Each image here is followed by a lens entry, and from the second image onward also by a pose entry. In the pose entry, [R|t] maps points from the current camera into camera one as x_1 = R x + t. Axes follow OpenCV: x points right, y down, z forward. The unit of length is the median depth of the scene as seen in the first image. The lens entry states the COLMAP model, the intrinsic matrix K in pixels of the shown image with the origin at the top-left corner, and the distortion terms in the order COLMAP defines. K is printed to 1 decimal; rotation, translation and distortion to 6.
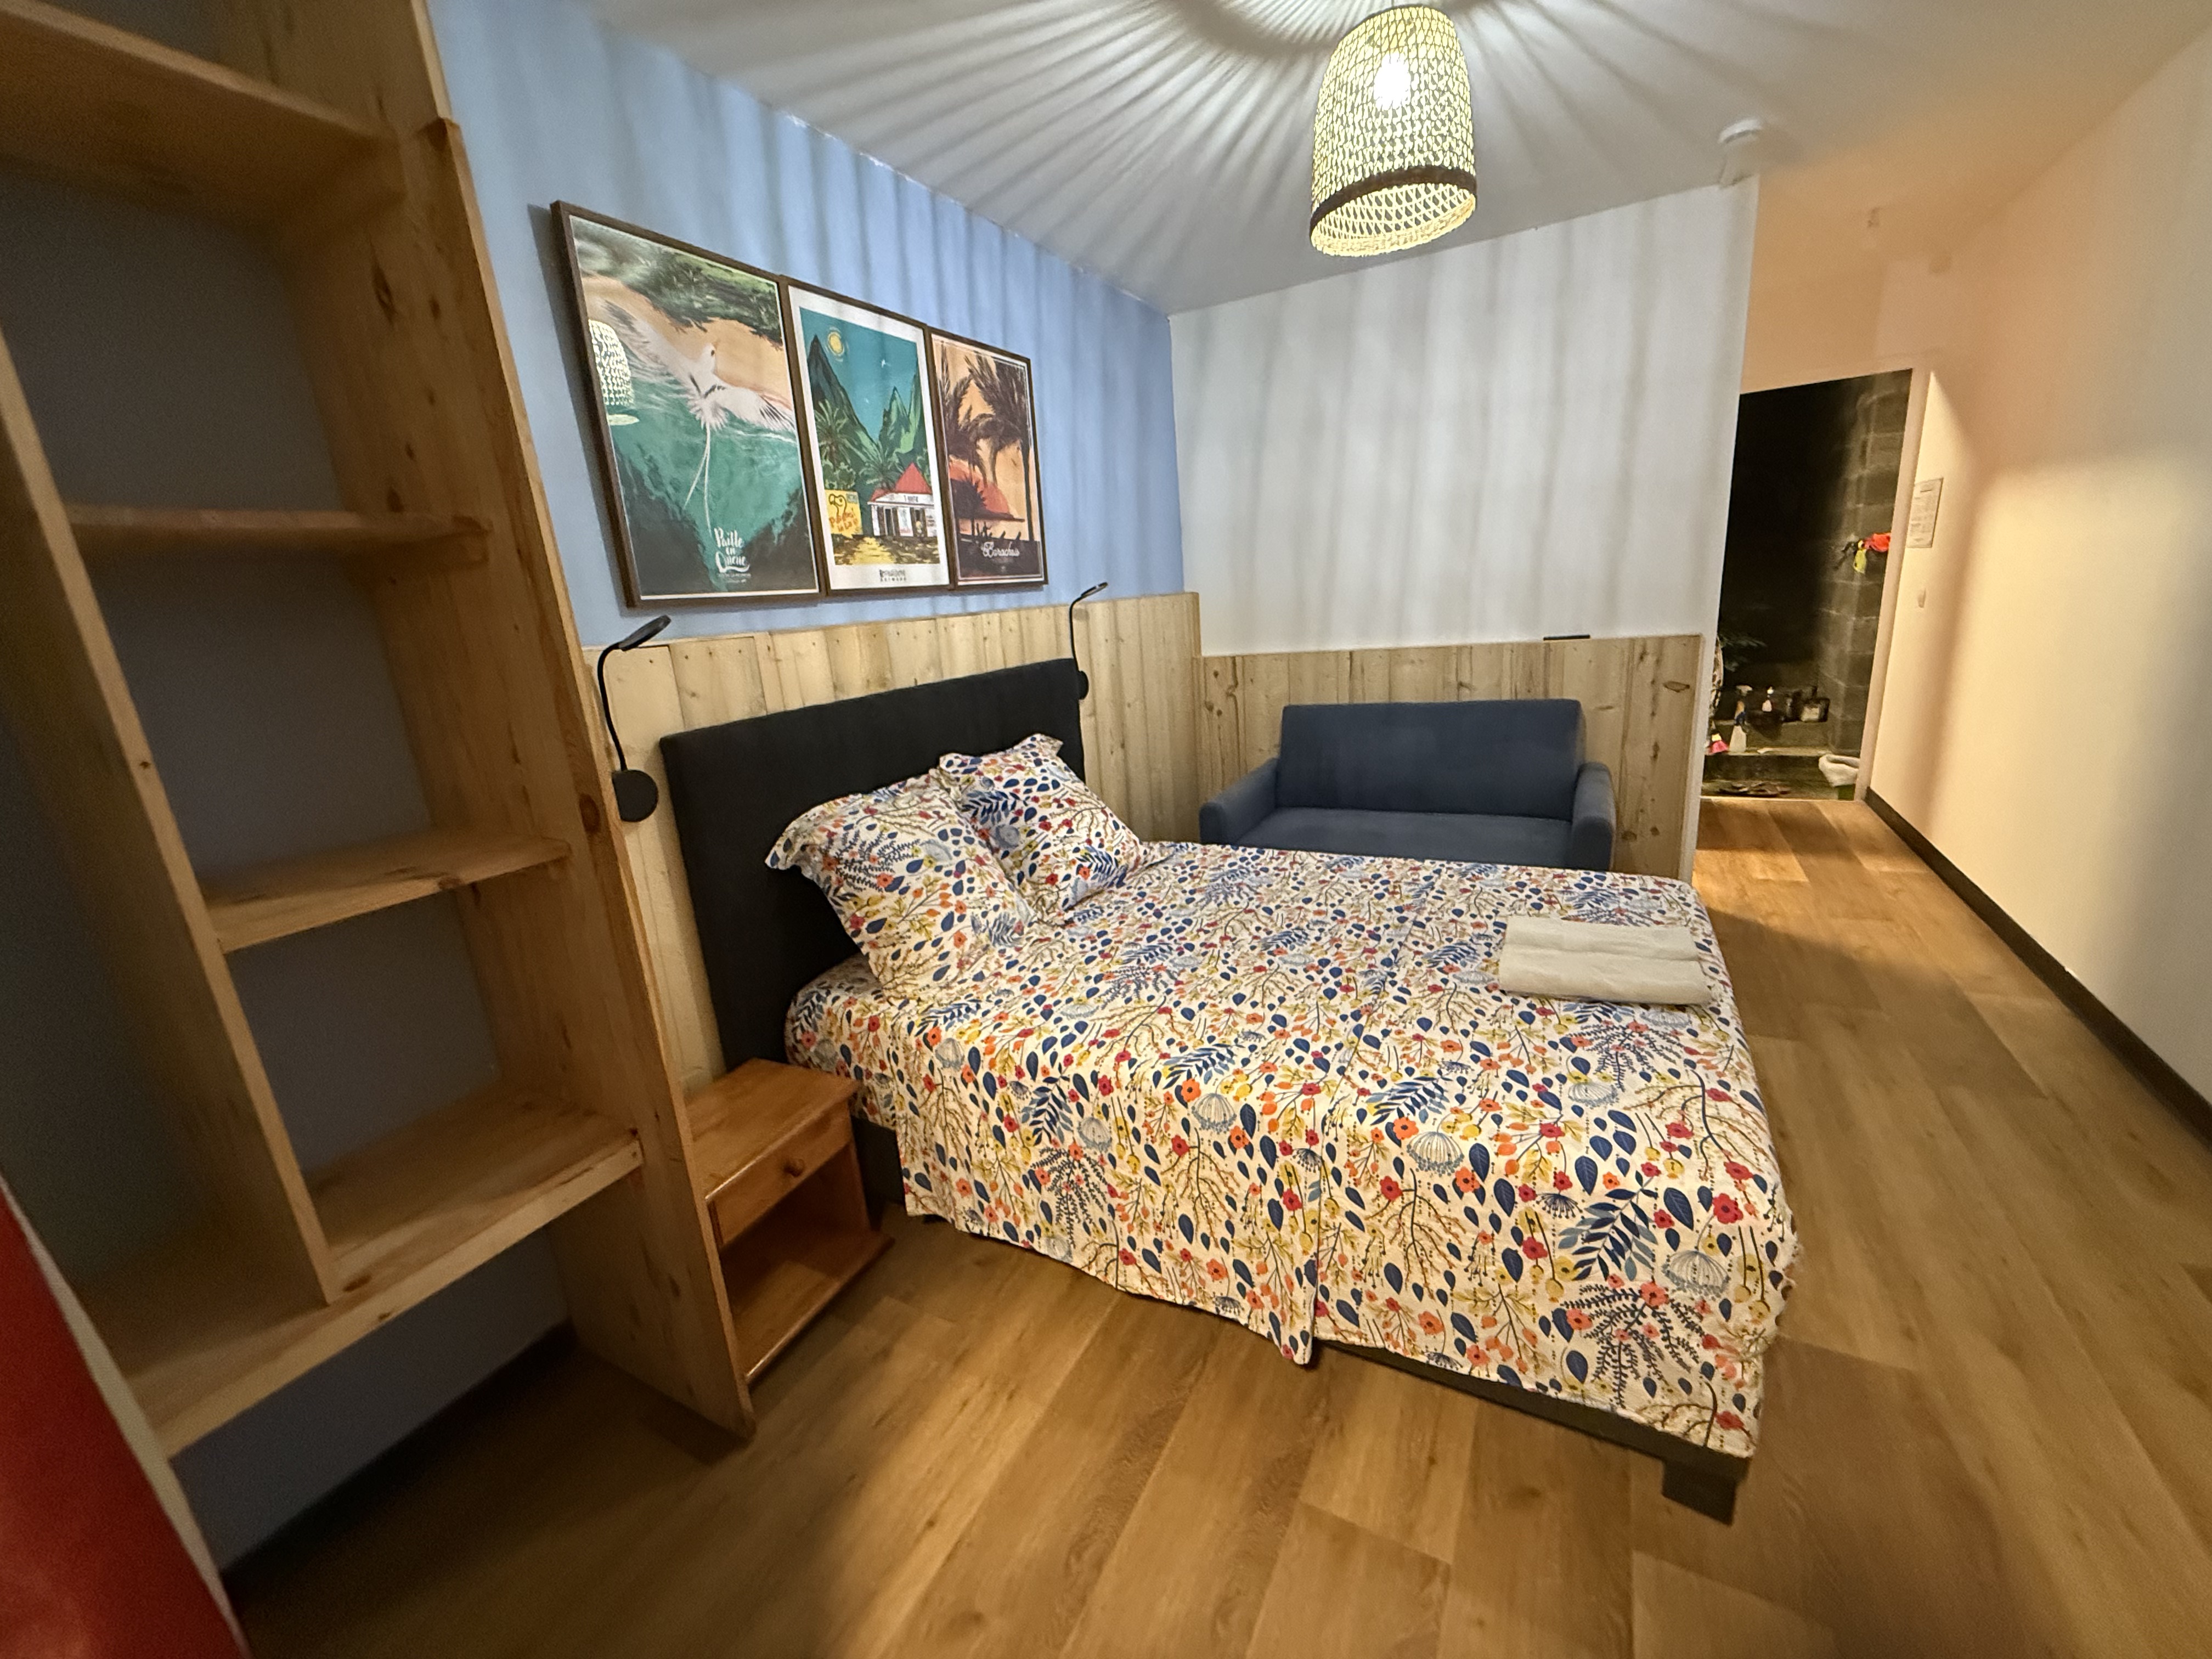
lens RADIAL K [[881.4, 0, 1102.3], [0, 881.4, 831.7], [0, 0, 1]] dist [-0.000449, 0.000227]
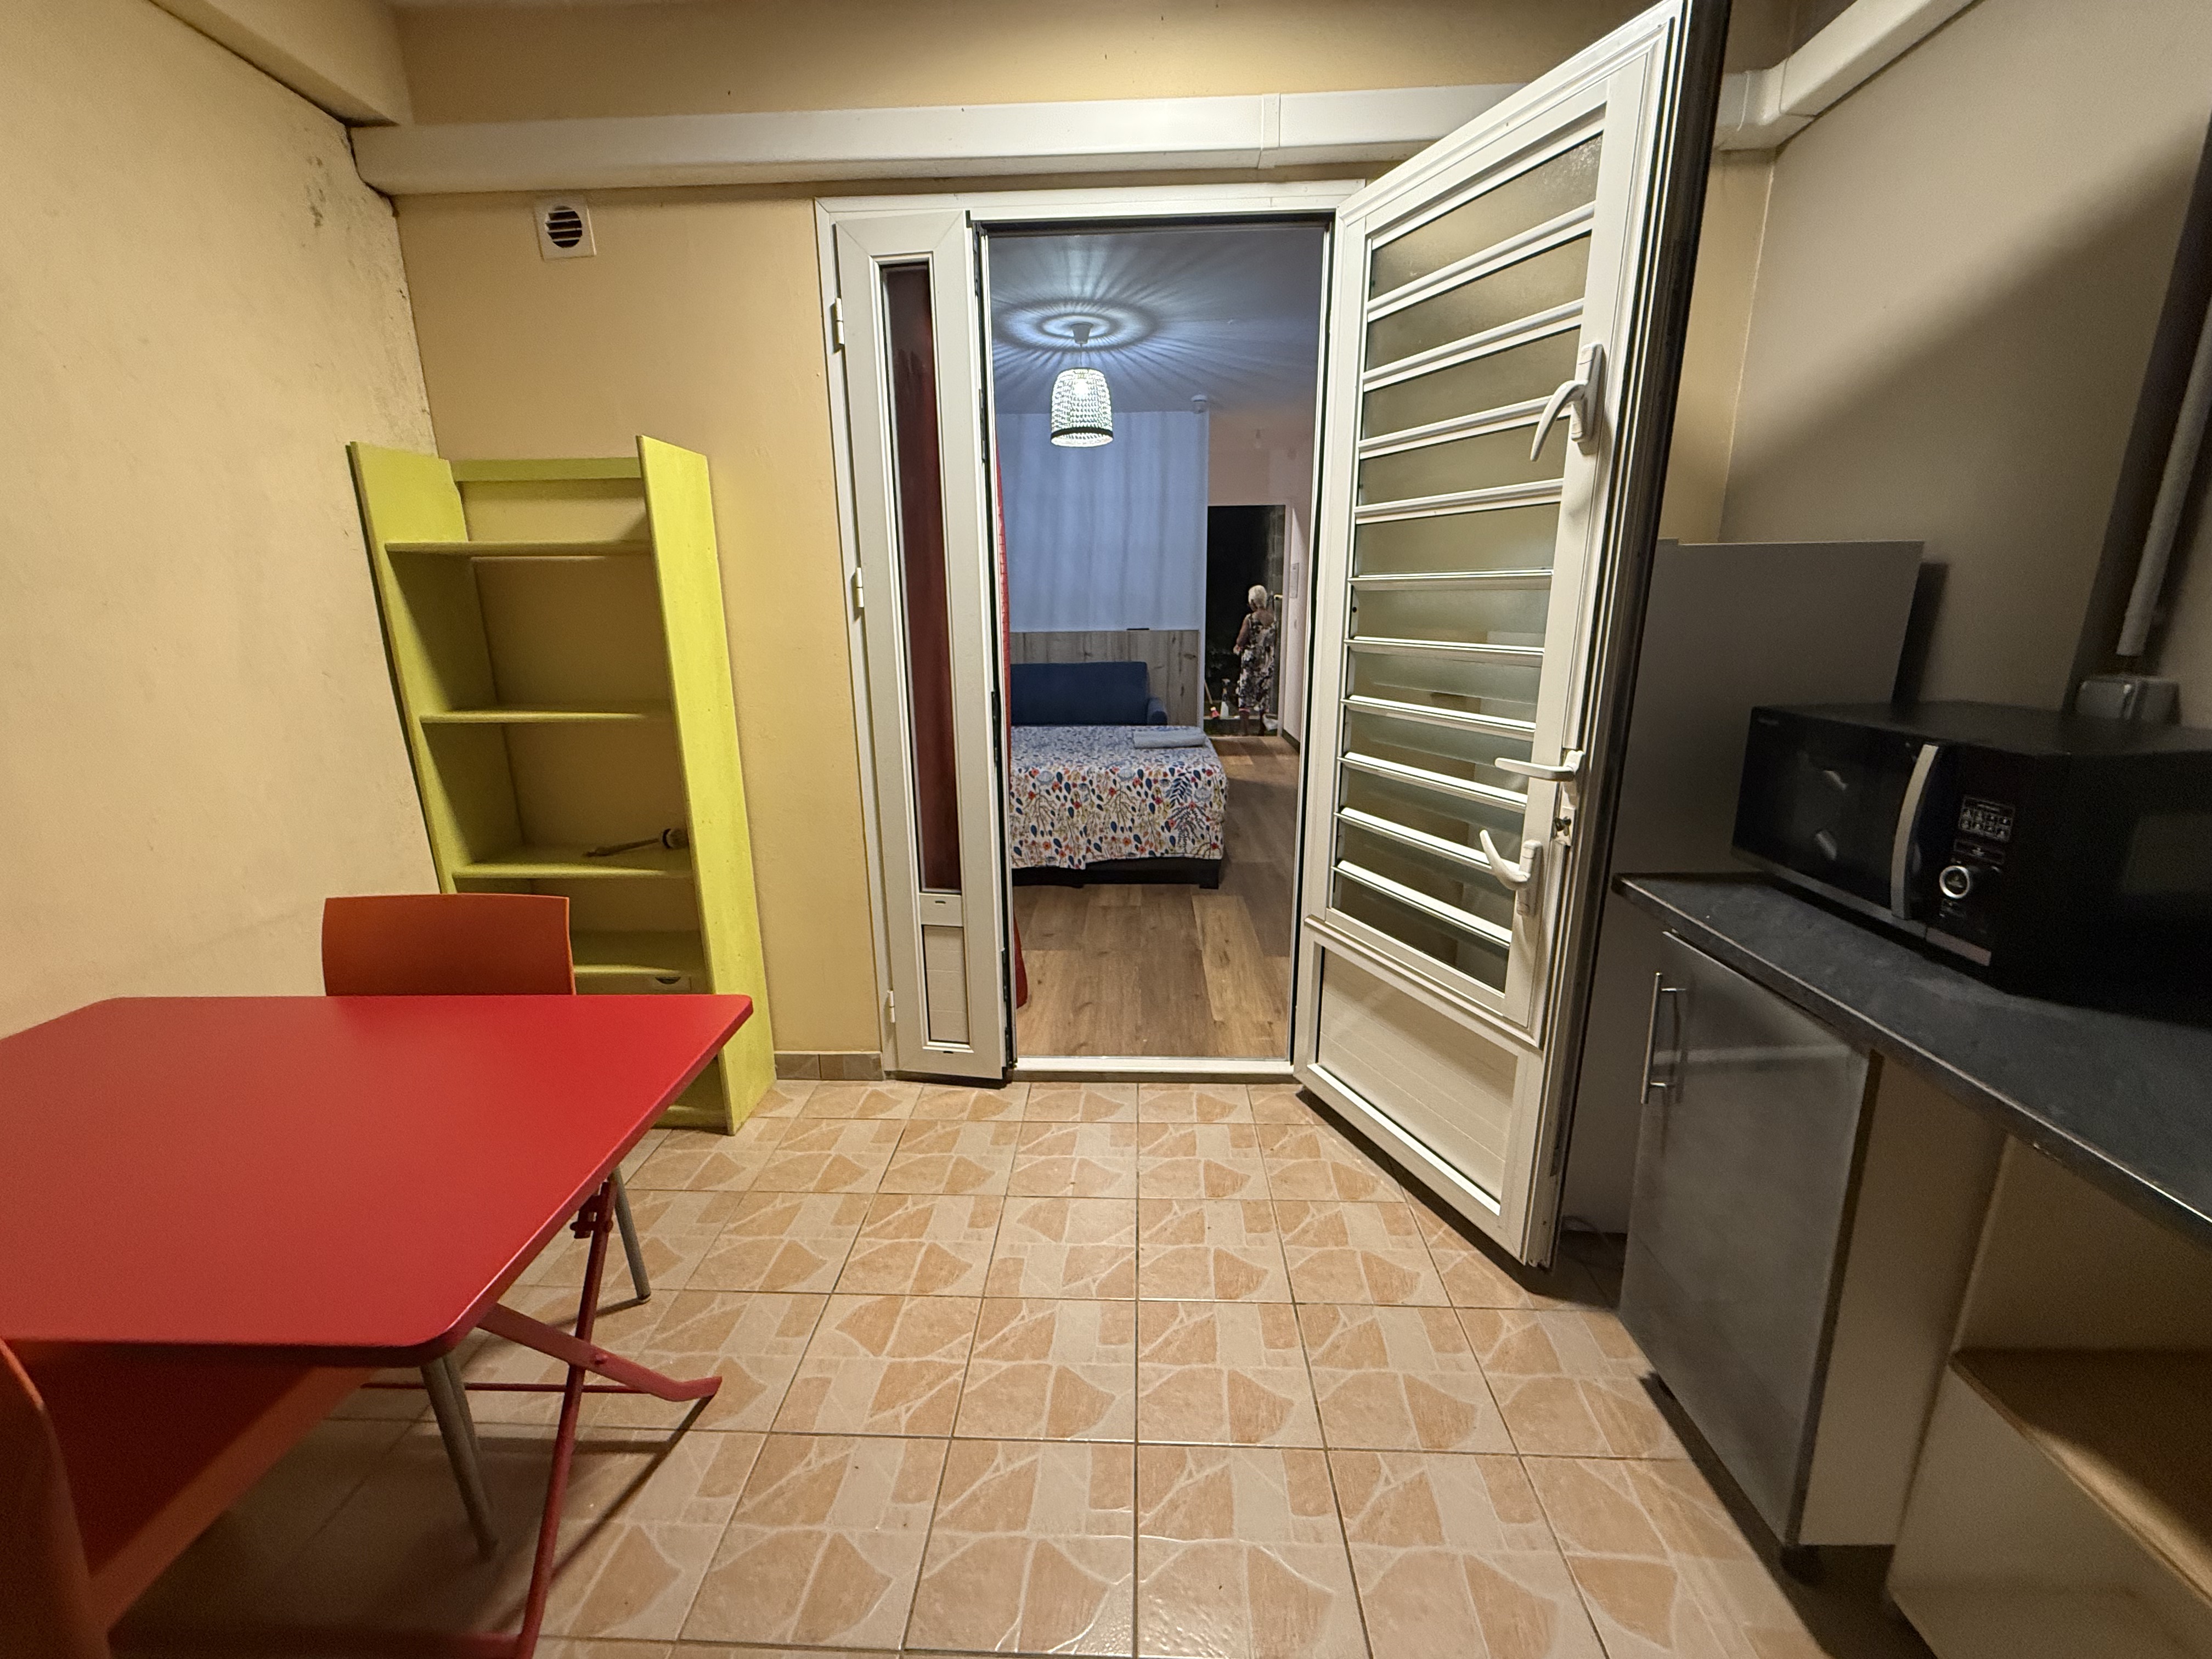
lens RADIAL K [[881.4, 0, 1092.6], [0, 881.4, 827.4], [0, 0, 1]] dist [-0.000449, 0.000227]
pose [[0.896558, -0.039577, 0.441155, -0.607532], [0.055274, 0.998211, -0.022781, 0.359295], [-0.439464, 0.044809, 0.897142, -0.931438]]
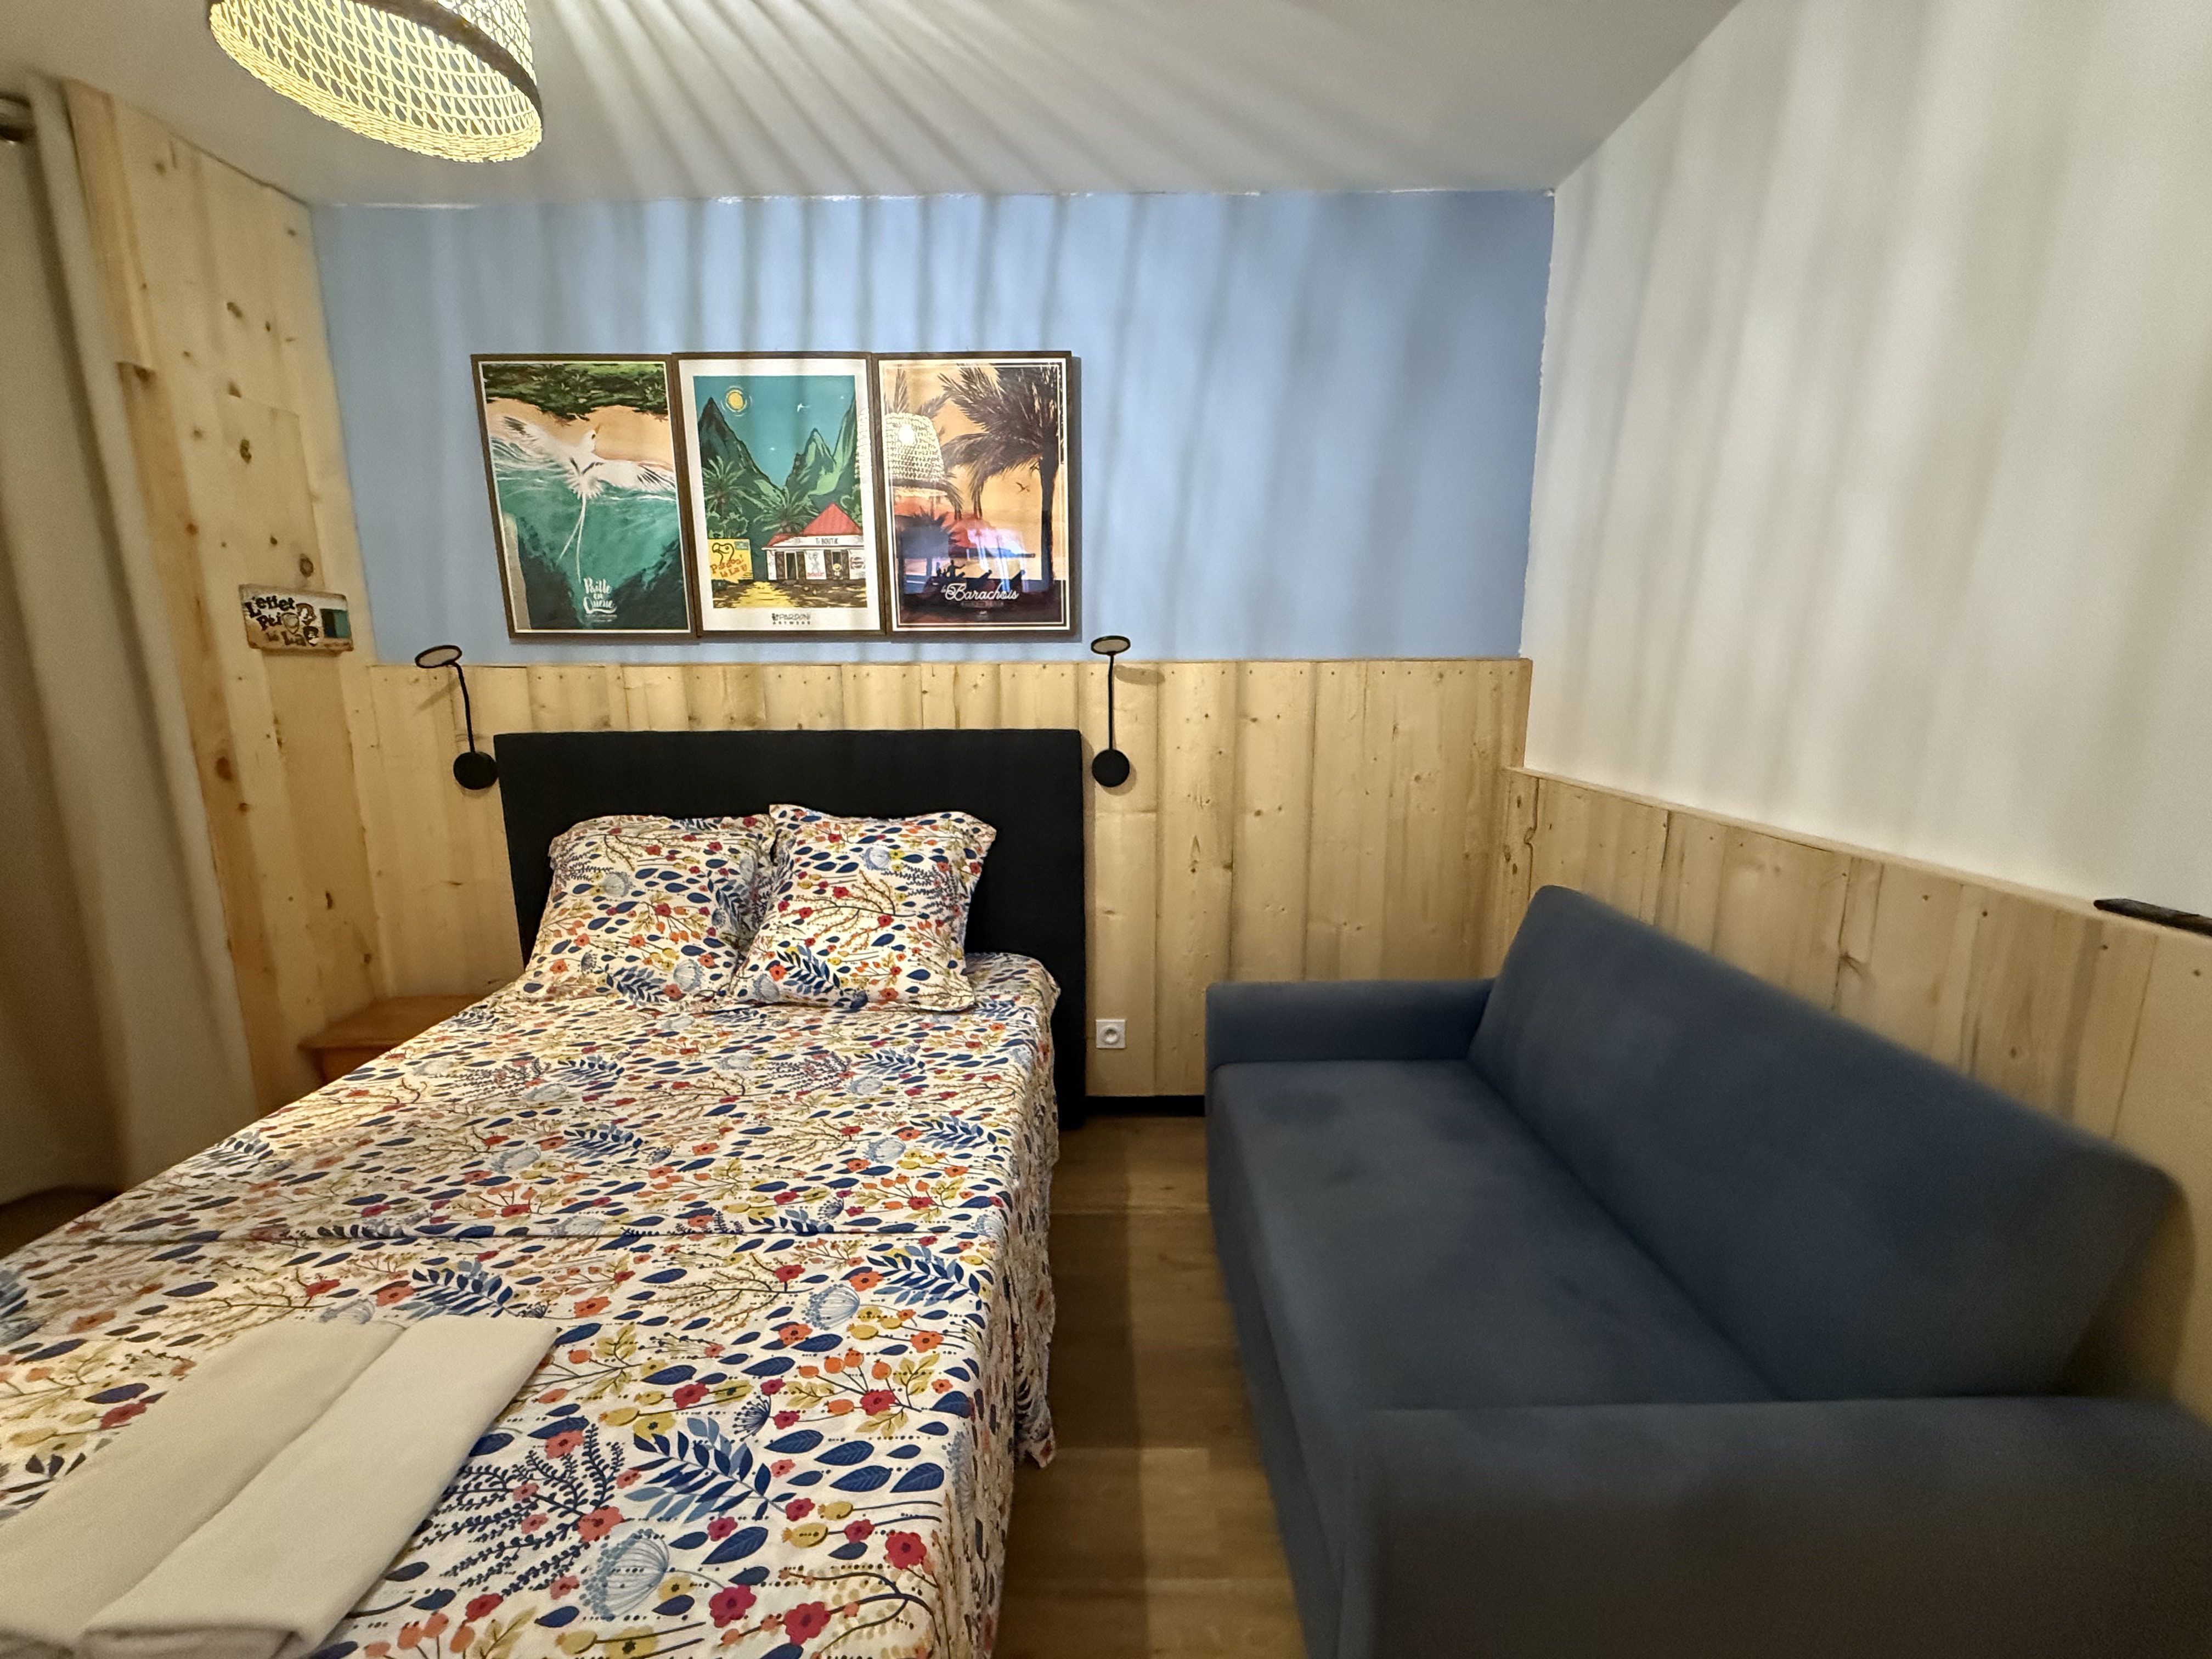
lens RADIAL K [[881.4, 0, 1103.3], [0, 881.4, 834.5], [0, 0, 1]] dist [-0.000449, 0.000227]
pose [[0.480450, 0.241542, -0.843105, 0.905063], [-0.259634, 0.957408, 0.126335, -0.299095], [0.837710, 0.158201, 0.522699, 0.884015]]
